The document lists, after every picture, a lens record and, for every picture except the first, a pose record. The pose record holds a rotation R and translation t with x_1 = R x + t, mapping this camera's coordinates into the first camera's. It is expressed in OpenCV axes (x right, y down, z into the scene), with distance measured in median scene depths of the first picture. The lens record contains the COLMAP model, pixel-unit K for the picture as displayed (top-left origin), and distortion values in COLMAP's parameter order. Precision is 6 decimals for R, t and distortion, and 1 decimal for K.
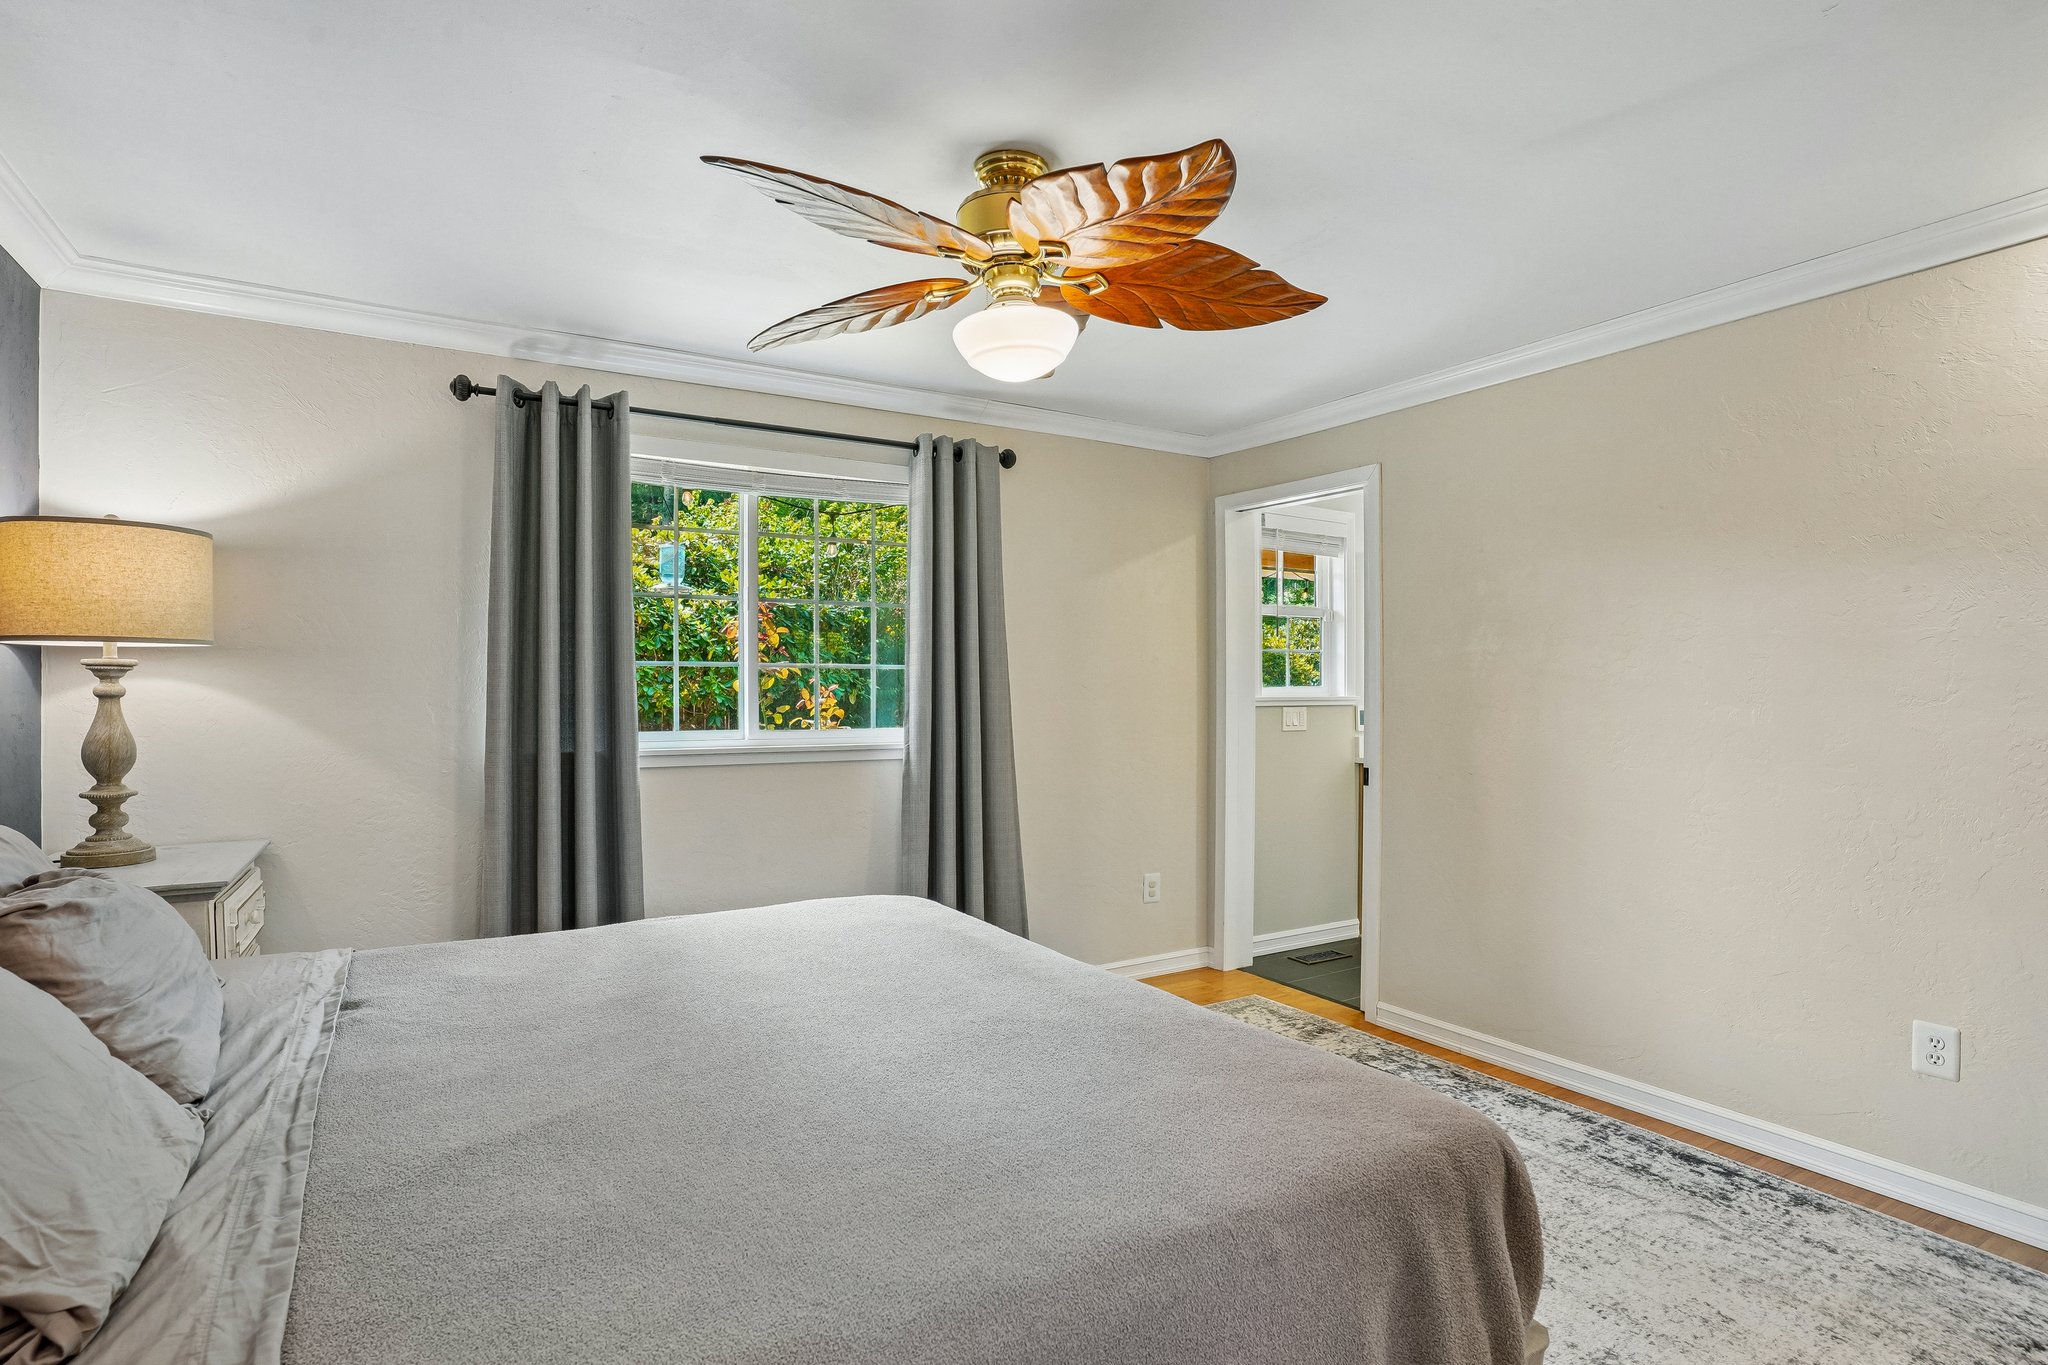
lens RADIAL K [[1024.2, 0, 1043.3], [0, 1024.2, 683.9], [0, 0, 1]] dist [-0.078527, 0.031888]
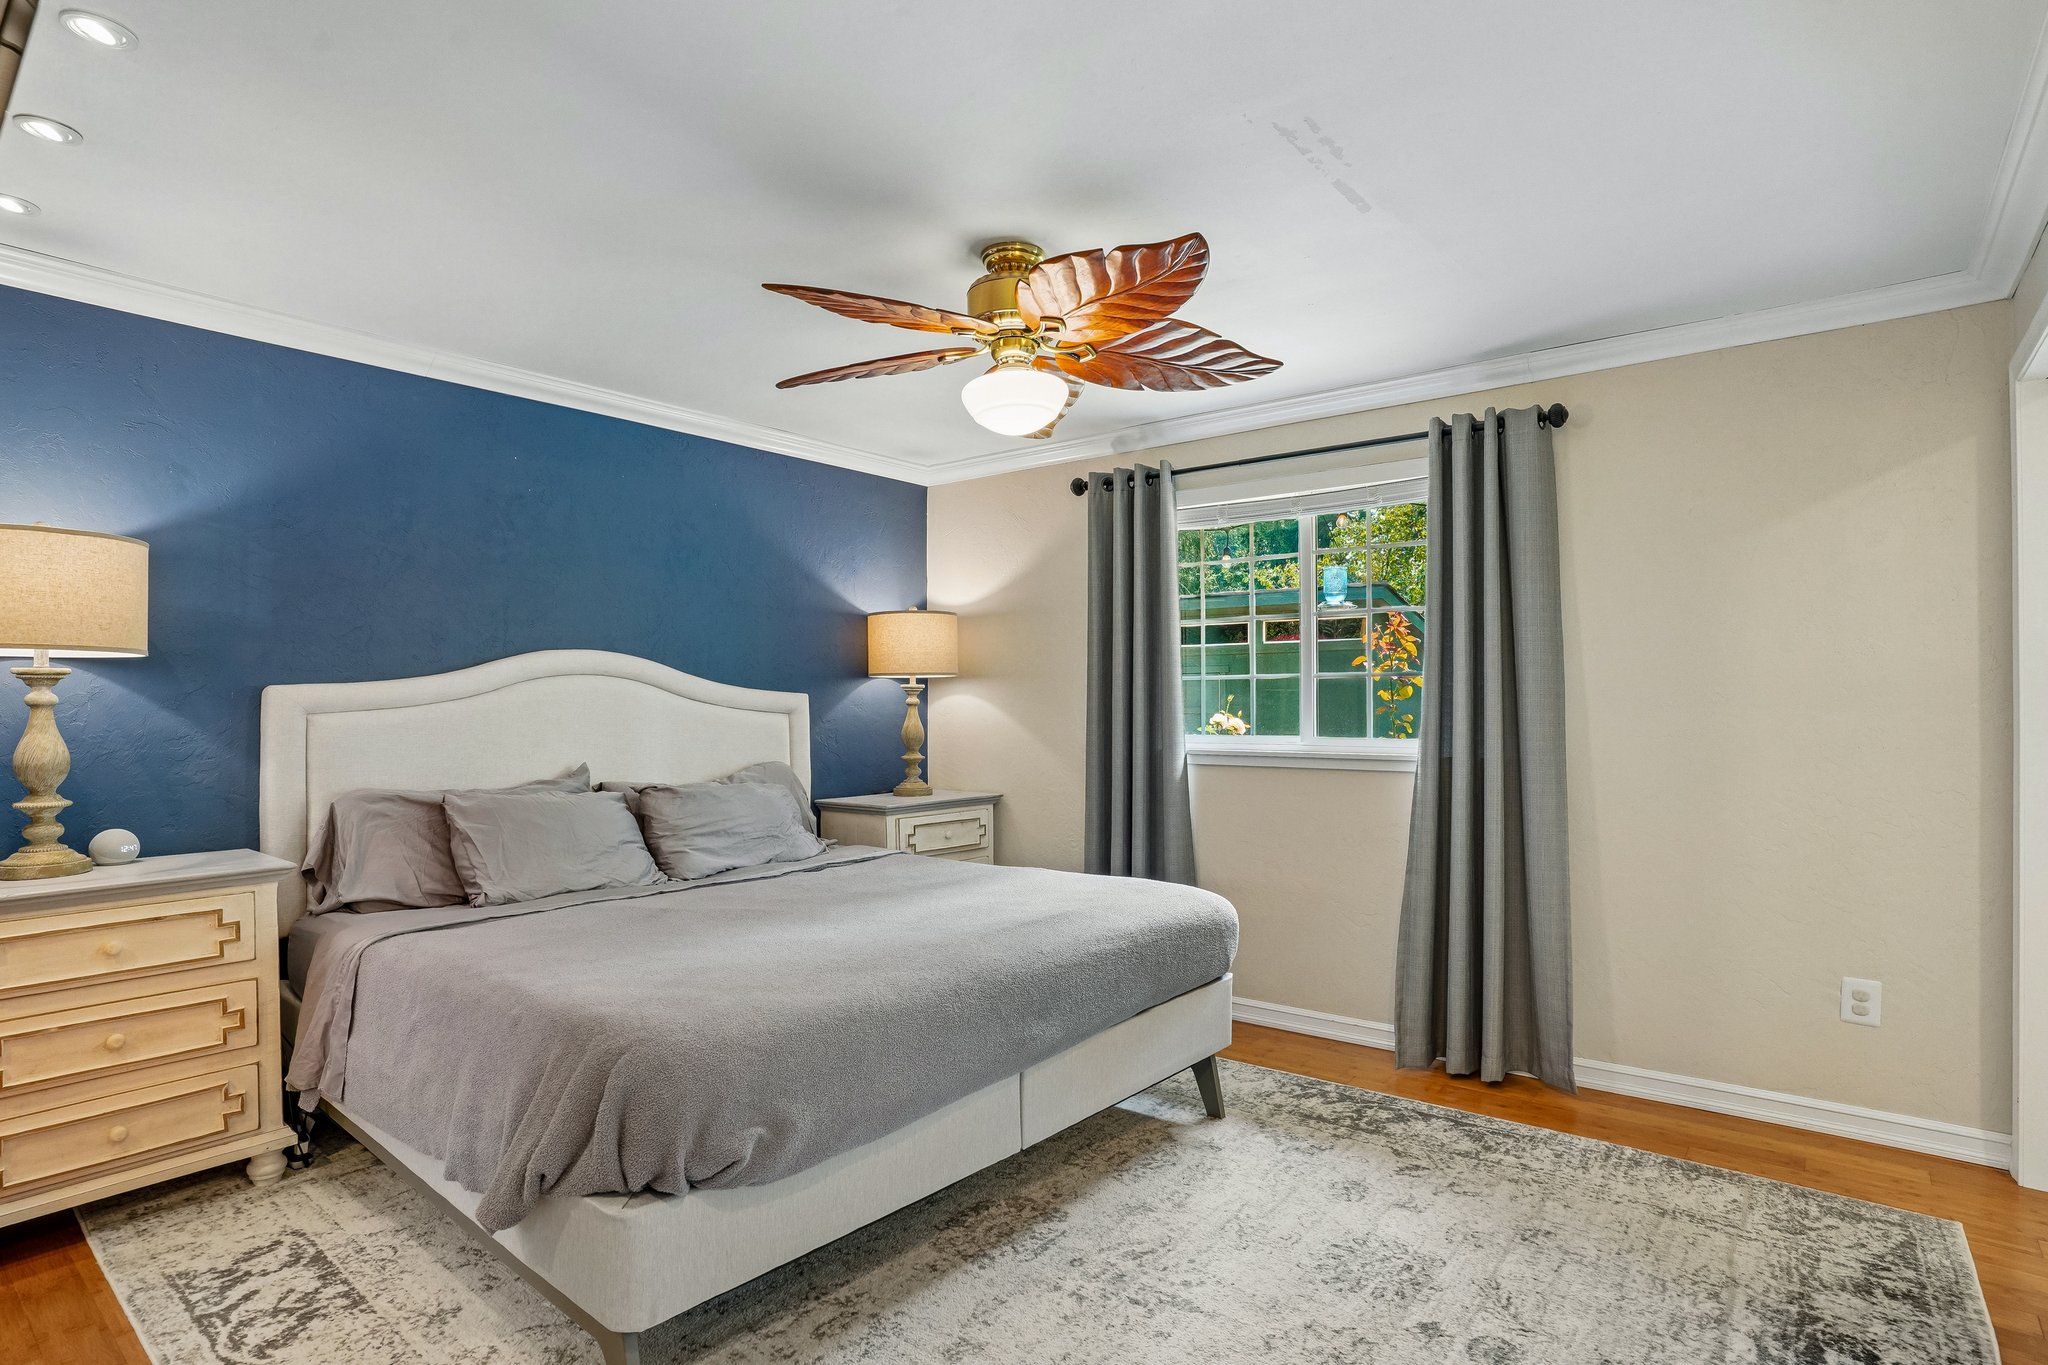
lens RADIAL K [[1024.2, 0, 1043.3], [0, 1024.2, 683.9], [0, 0, 1]] dist [-0.078527, 0.031888]
pose [[0.357665, -0.019644, -0.933643, 0.611256], [0.005184, 0.999805, -0.019051, 0.009207], [0.933835, 0.001974, 0.357697, 0.352297]]
